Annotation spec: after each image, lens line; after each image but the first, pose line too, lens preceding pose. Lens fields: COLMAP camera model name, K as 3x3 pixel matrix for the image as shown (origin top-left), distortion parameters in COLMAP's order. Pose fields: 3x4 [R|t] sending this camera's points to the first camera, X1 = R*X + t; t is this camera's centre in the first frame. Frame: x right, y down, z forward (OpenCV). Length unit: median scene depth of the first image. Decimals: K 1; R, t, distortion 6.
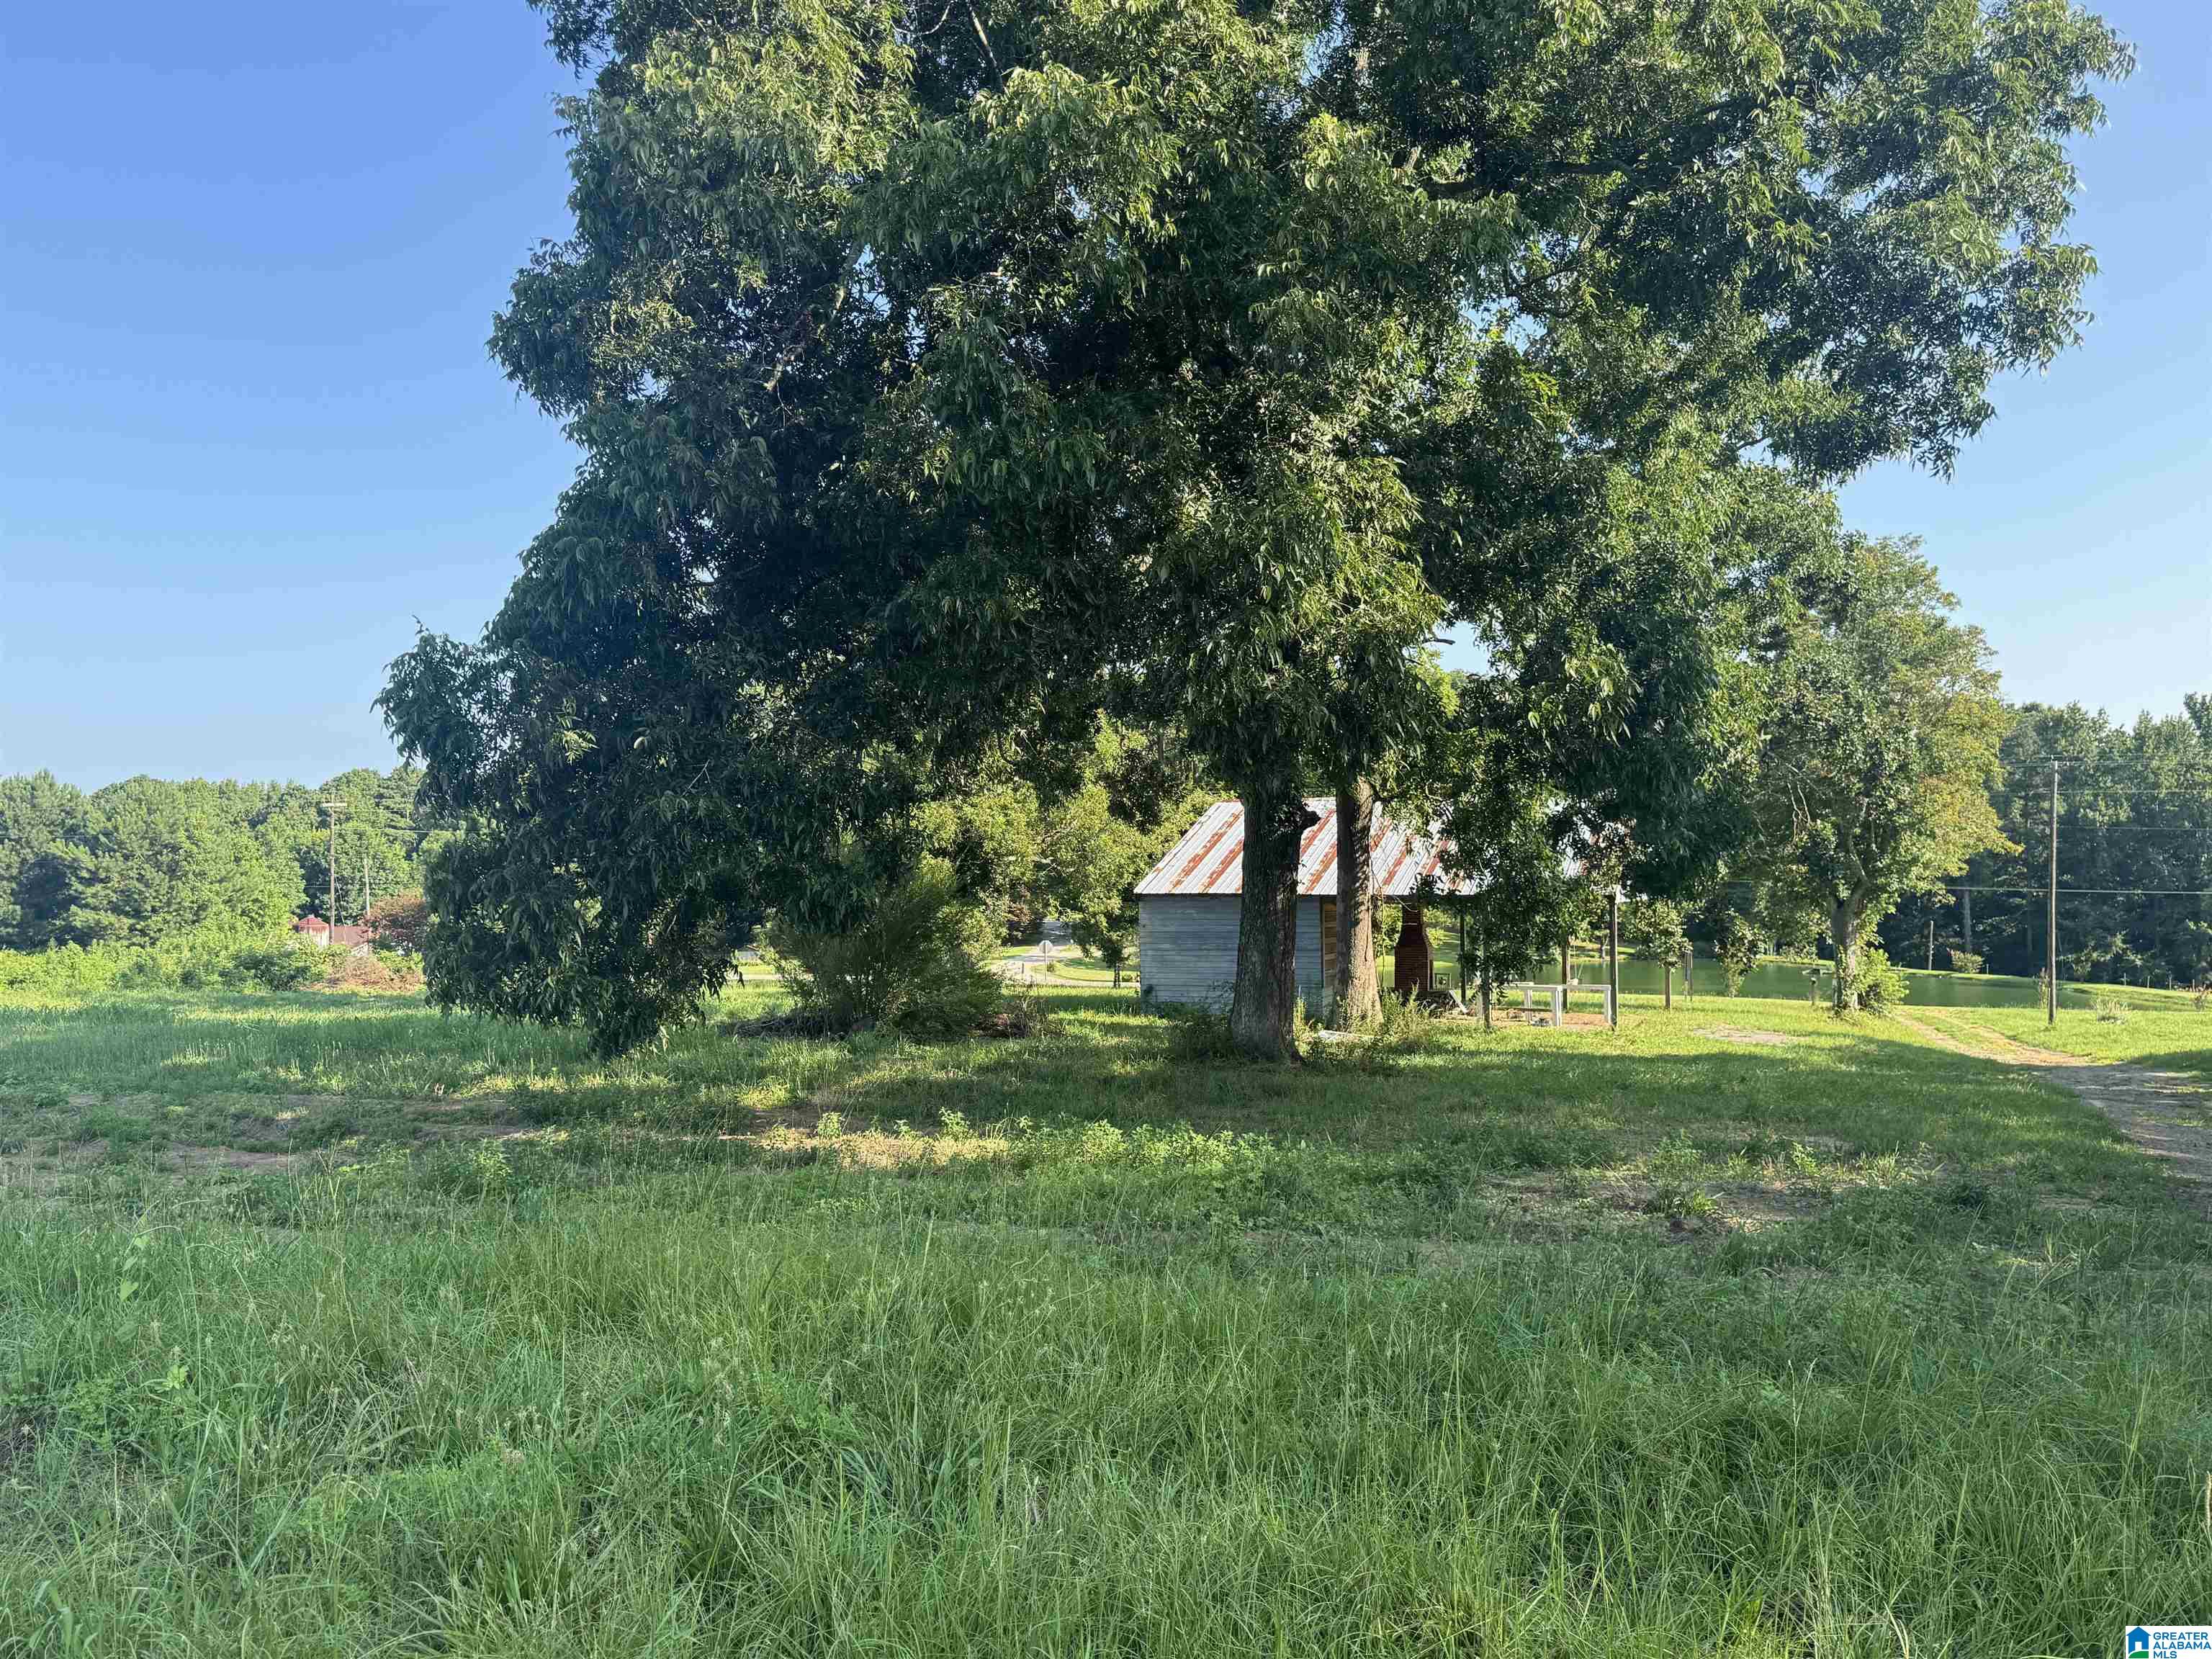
lens RADIAL K [[1668.5, 0, 1094.1], [0, 1668.5, 833.0], [0, 0, 1]] dist [0.080680, -0.087941]
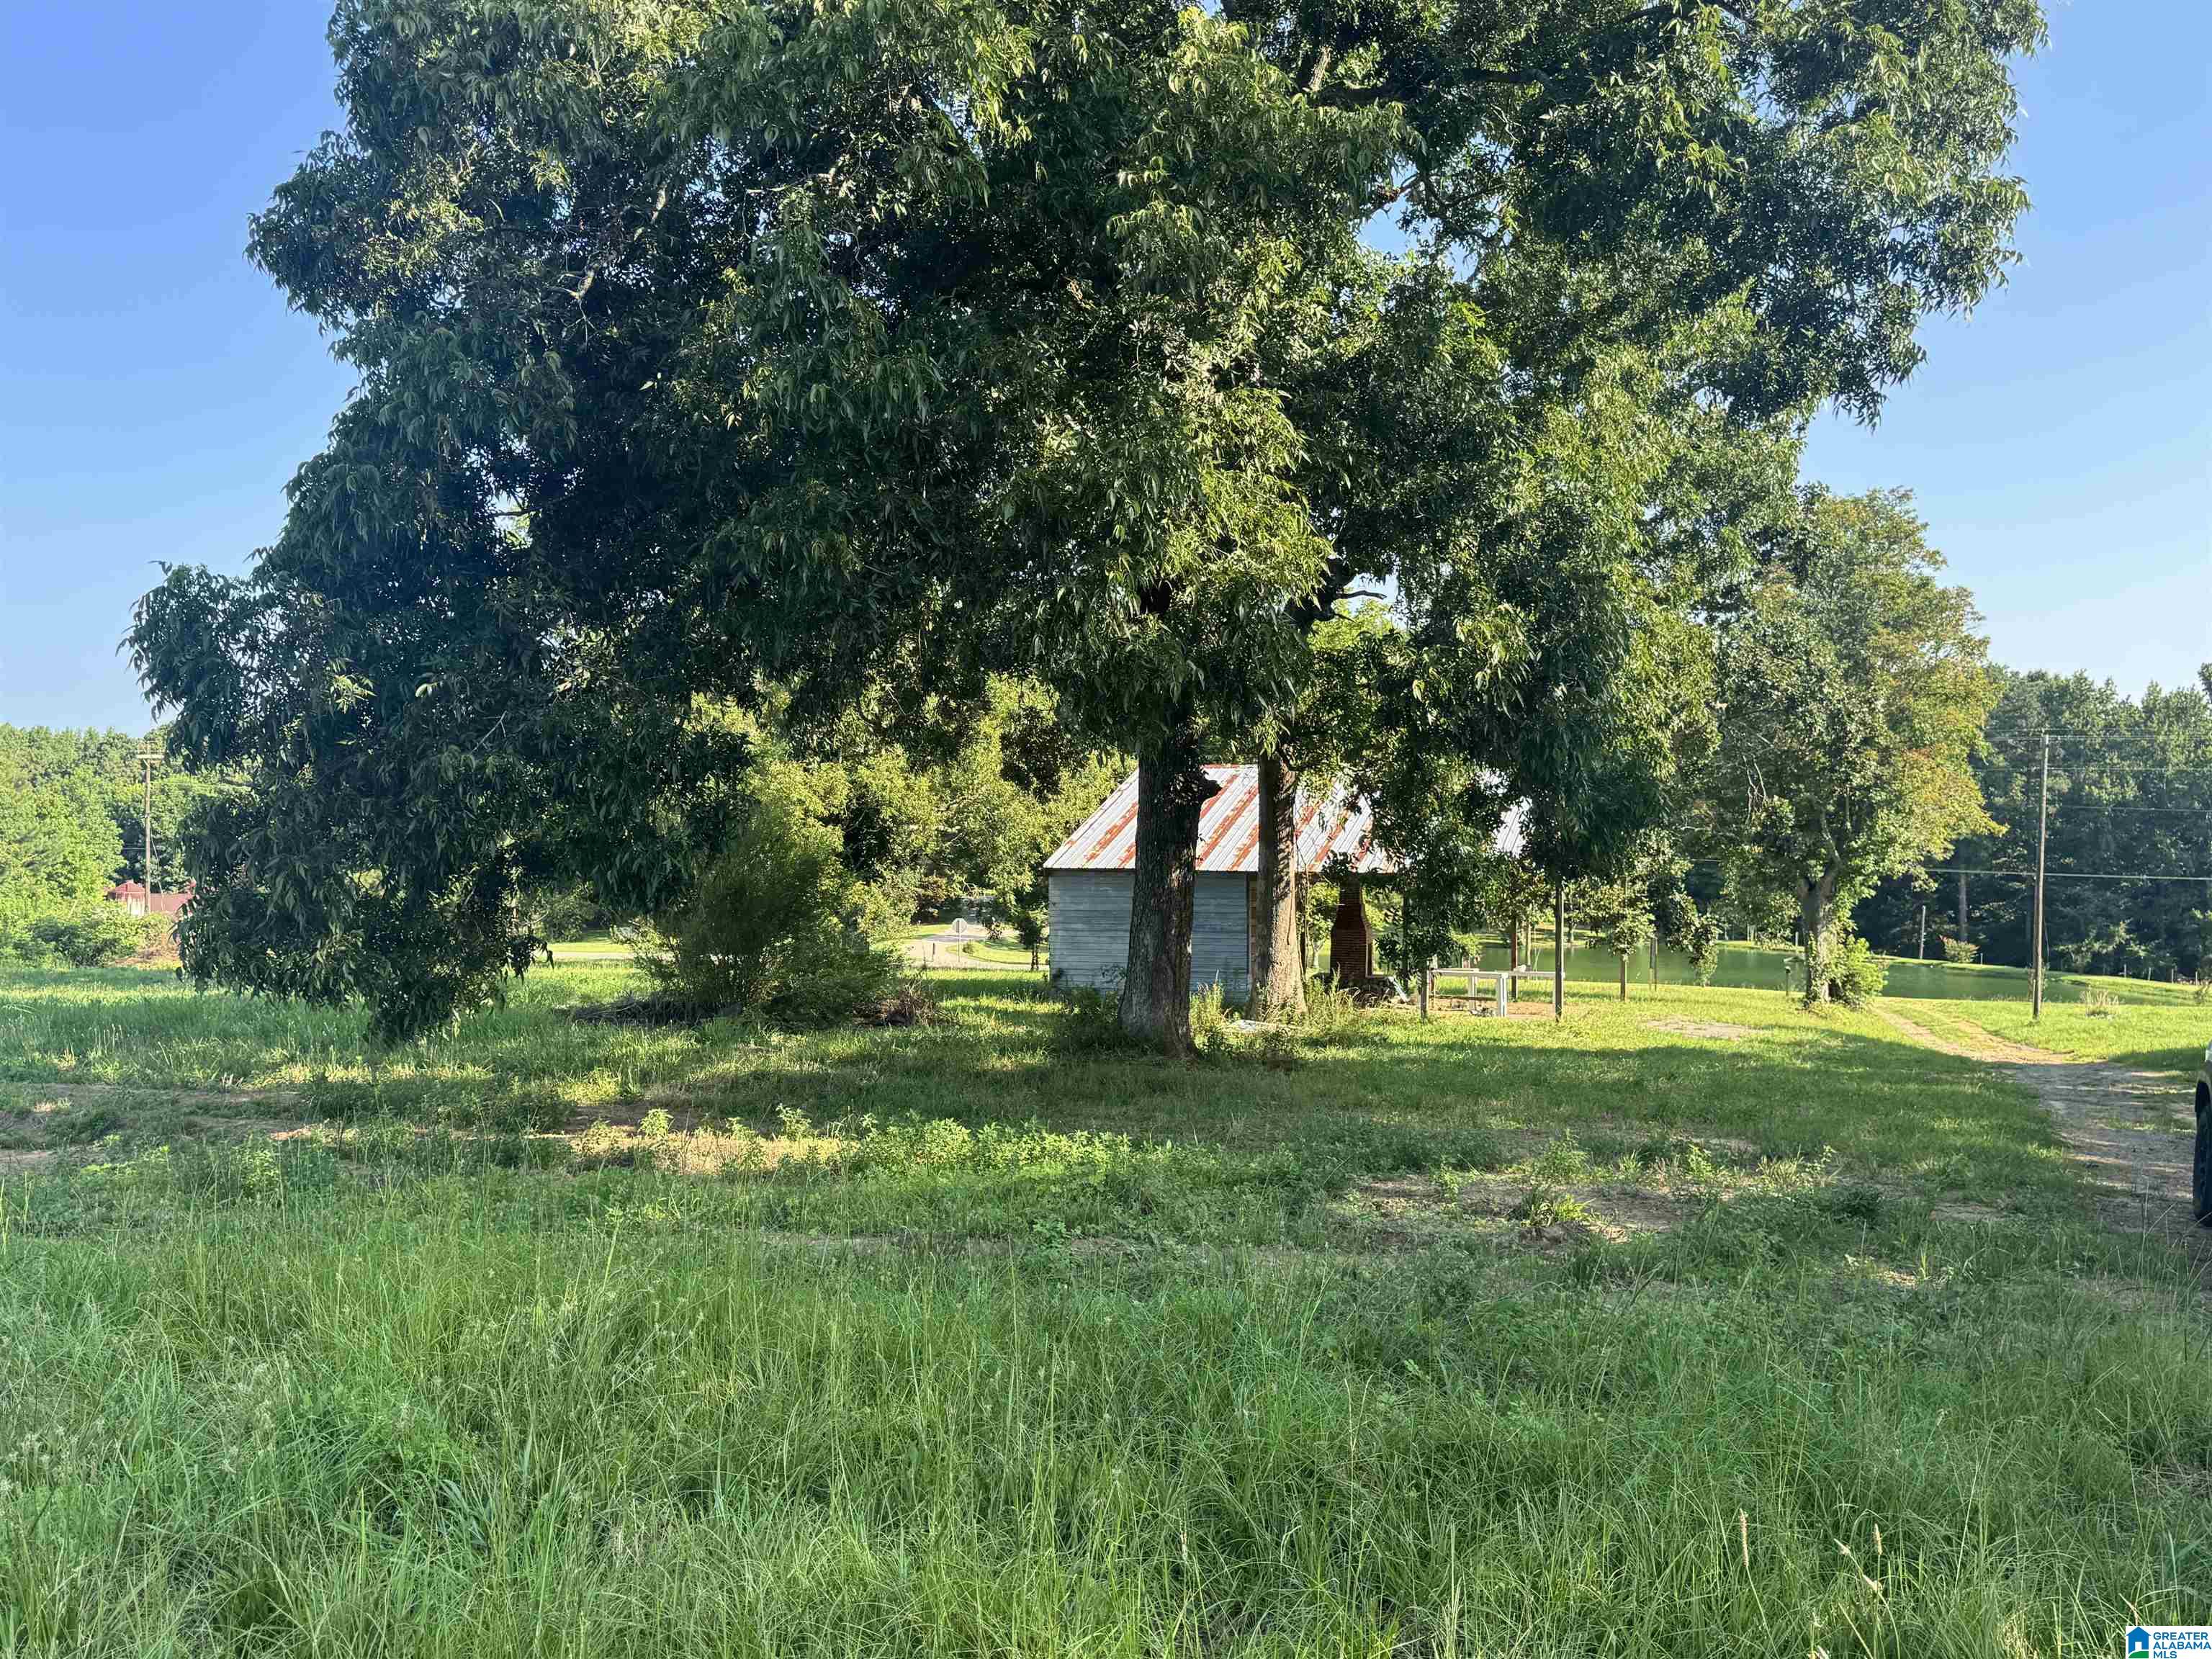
lens RADIAL K [[1851.6, 0, 1104.5], [0, 1851.6, 818.9], [0, 0, 1]] dist [0.065176, -0.059022]
pose [[0.999026, 0.012345, 0.042359, 0.034731], [-0.012781, 0.999868, 0.010036, -0.000799], [-0.042229, -0.010568, 0.999052, -0.002788]]
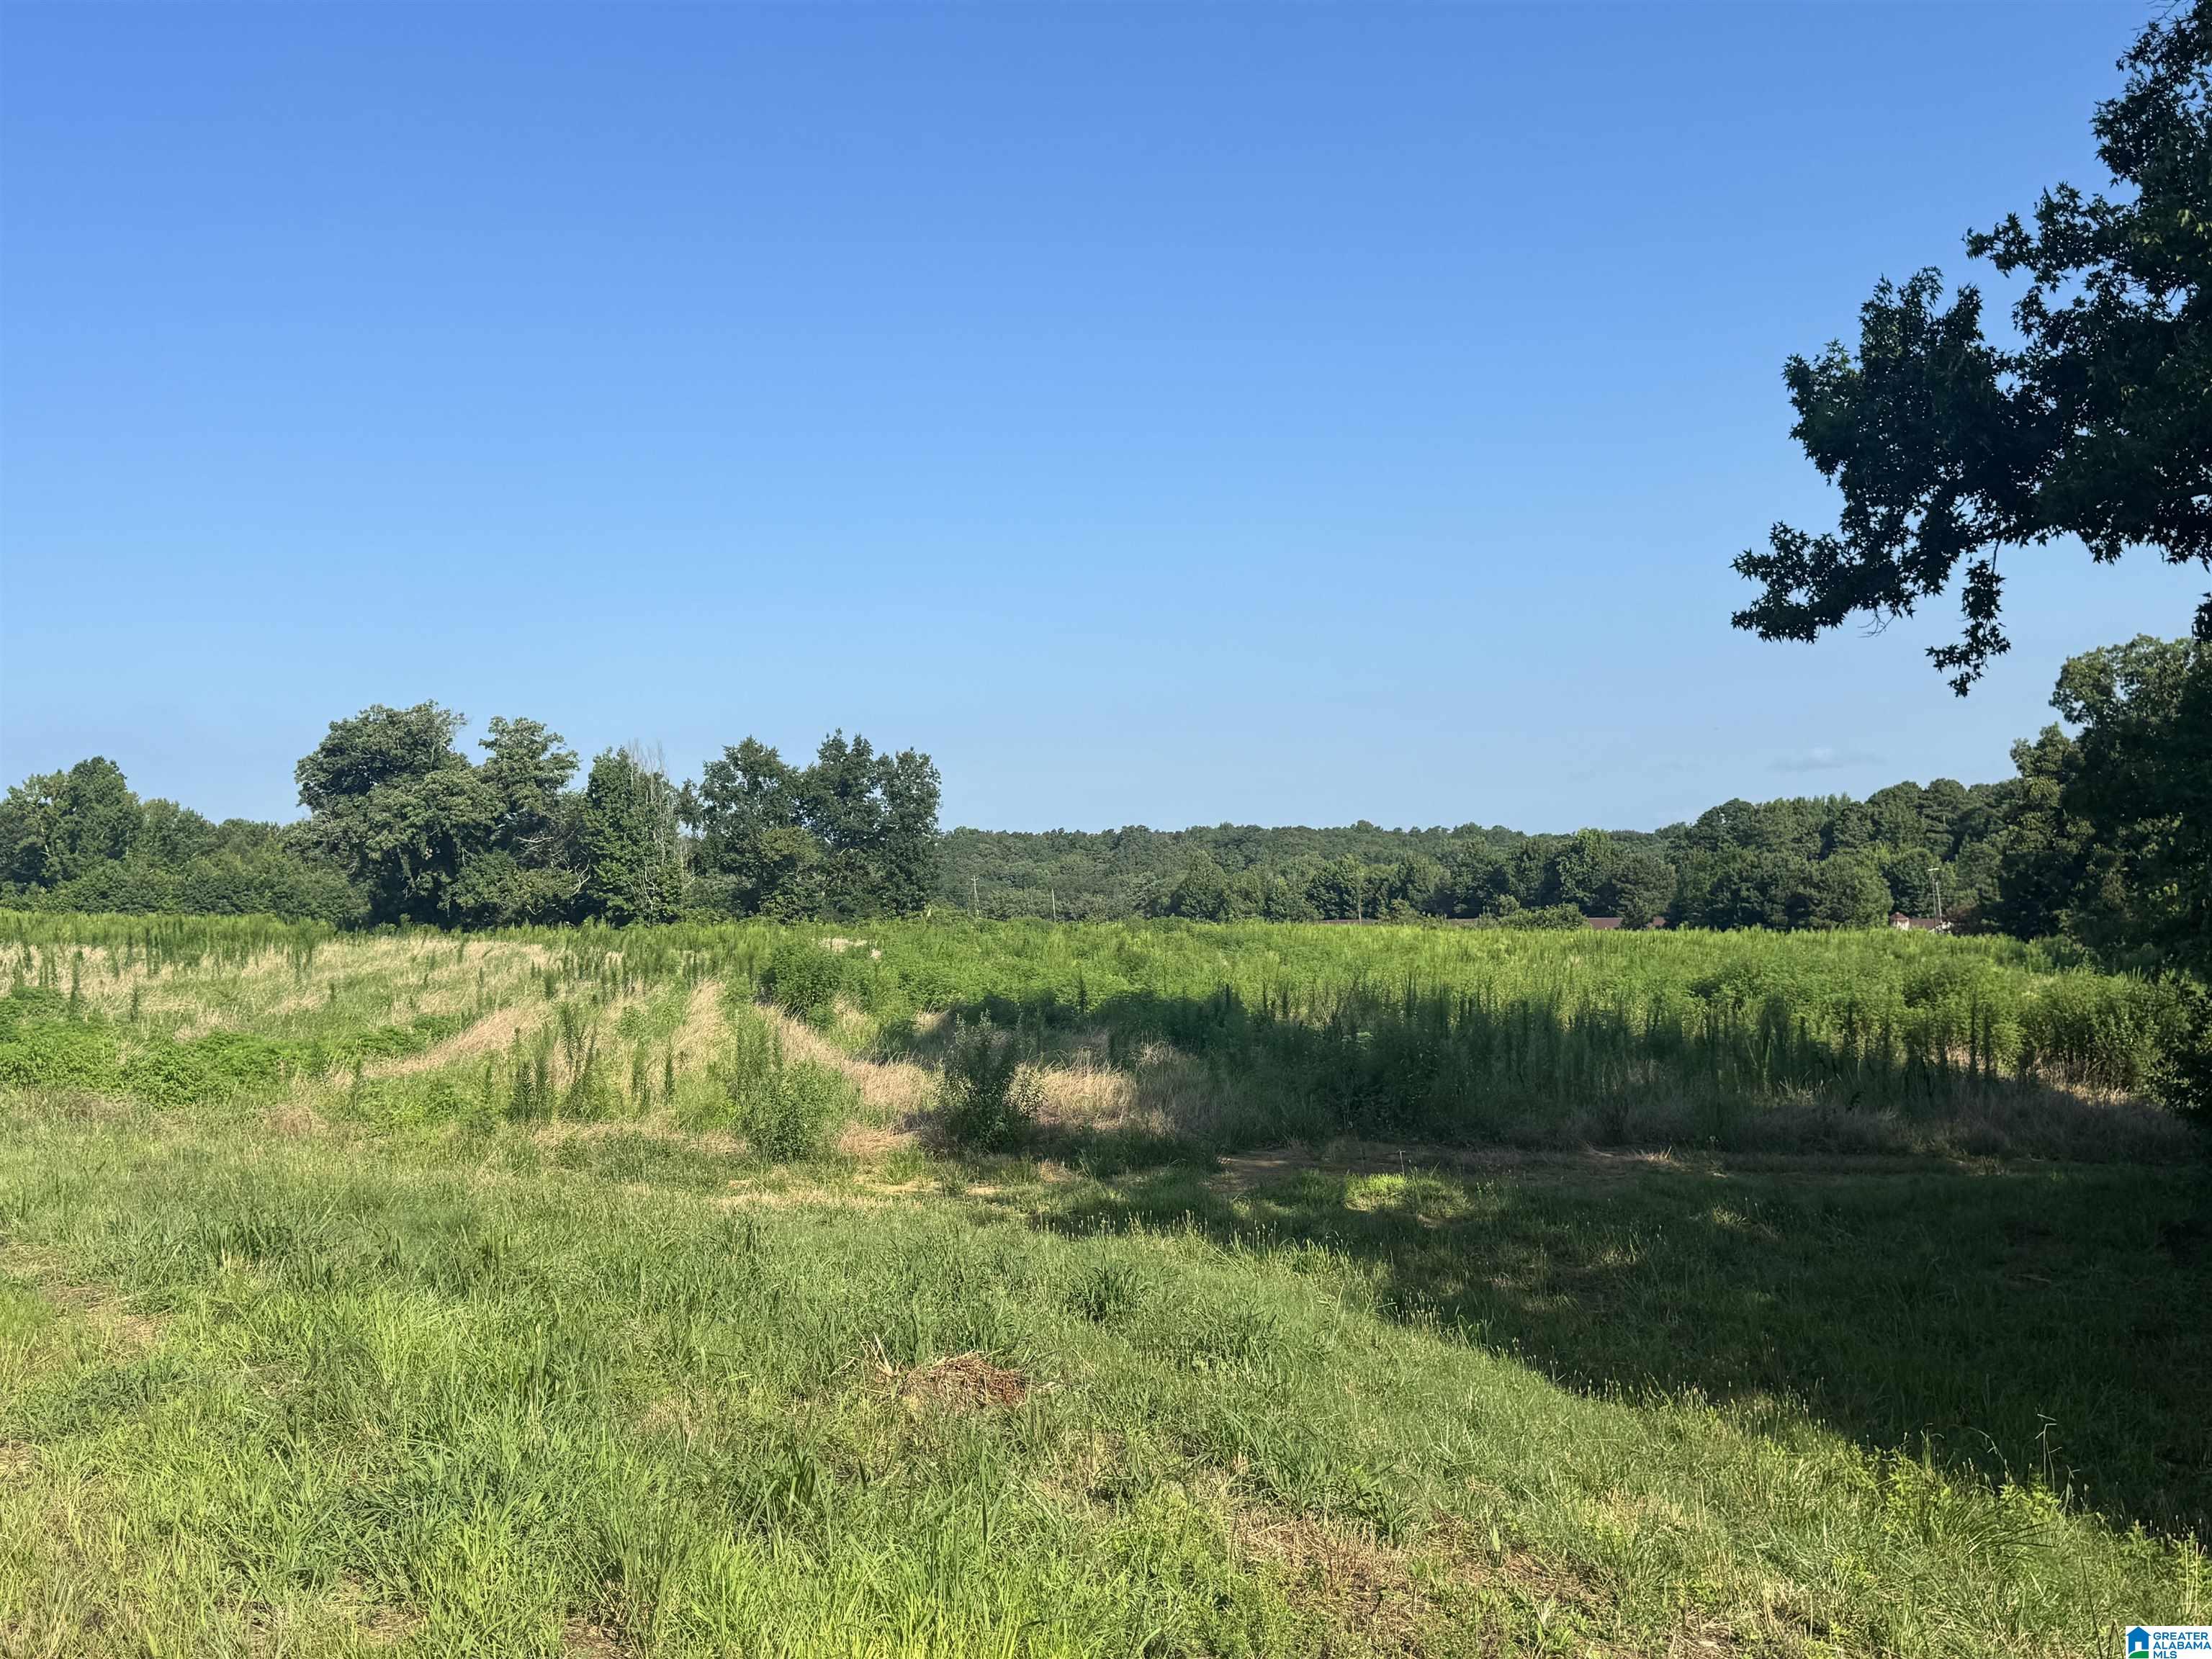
lens RADIAL K [[2212.5, 0, 1027.5], [0, 2212.5, 772.9], [0, 0, 1]] dist [0.065838, 0.000000]
pose [[0.720019, -0.060525, -0.691310, 2.691696], [0.059571, 0.997903, -0.025323, -0.523893], [0.691393, -0.022949, 0.722115, -7.168061]]
